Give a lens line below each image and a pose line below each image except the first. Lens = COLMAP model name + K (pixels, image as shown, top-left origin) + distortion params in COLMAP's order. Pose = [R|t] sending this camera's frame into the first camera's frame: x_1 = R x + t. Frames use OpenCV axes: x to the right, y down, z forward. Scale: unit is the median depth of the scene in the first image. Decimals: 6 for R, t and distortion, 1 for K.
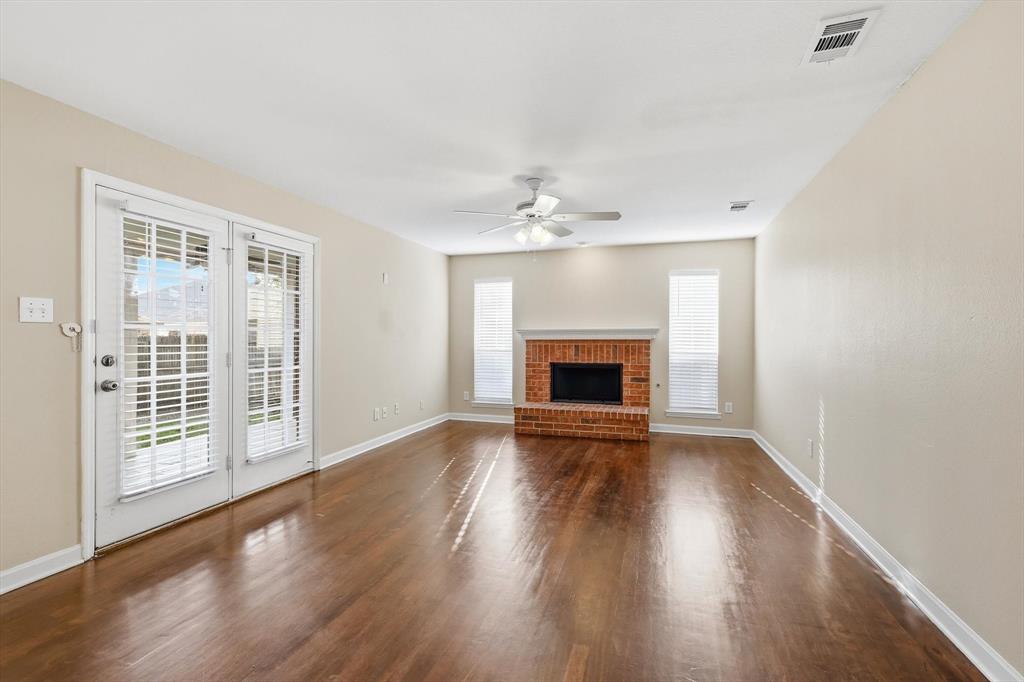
lens RADIAL K [[460.1, 0, 509.2], [0, 460.1, 336.5], [0, 0, 1]] dist [0.015685, -0.000730]
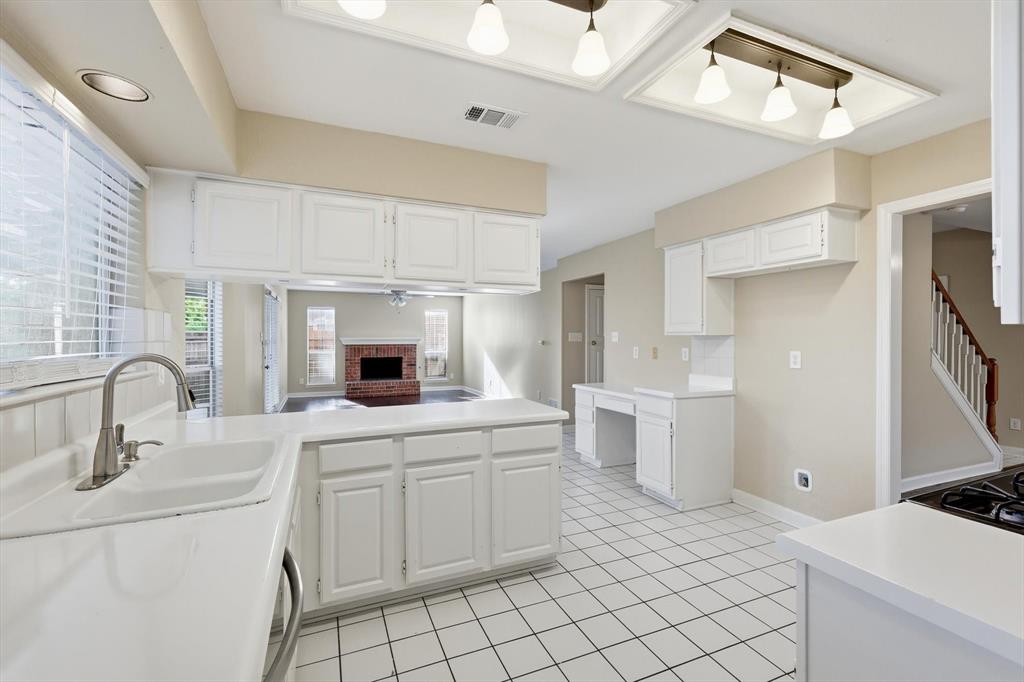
lens RADIAL K [[460.1, 0, 515.6], [0, 460.1, 339.6], [0, 0, 1]] dist [0.015685, -0.000730]
pose [[0.751613, -0.002604, 0.659599, -0.627318], [0.002002, 0.999997, 0.001667, -0.013734], [-0.659601, 0.000068, 0.751616, -0.697009]]
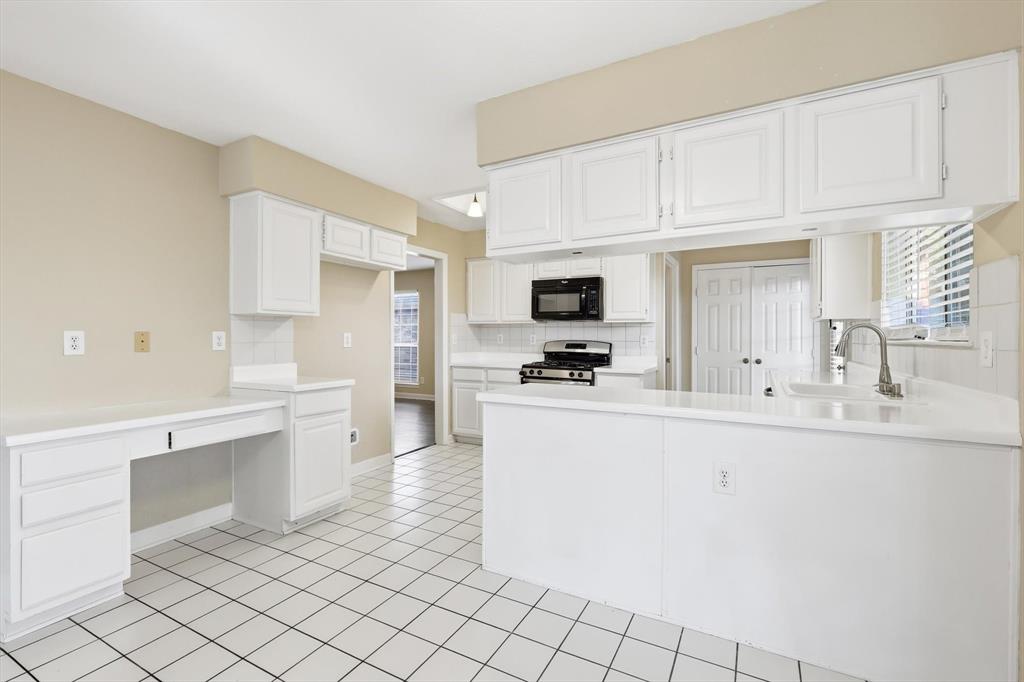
lens RADIAL K [[460.1, 0, 511.8], [0, 460.1, 338.6], [0, 0, 1]] dist [0.015685, -0.000730]
pose [[-0.983694, 0.000003, 0.179849, 0.728588], [0.001403, 0.999970, 0.007658, 0.081875], [-0.179843, 0.007786, -0.983664, 3.418471]]
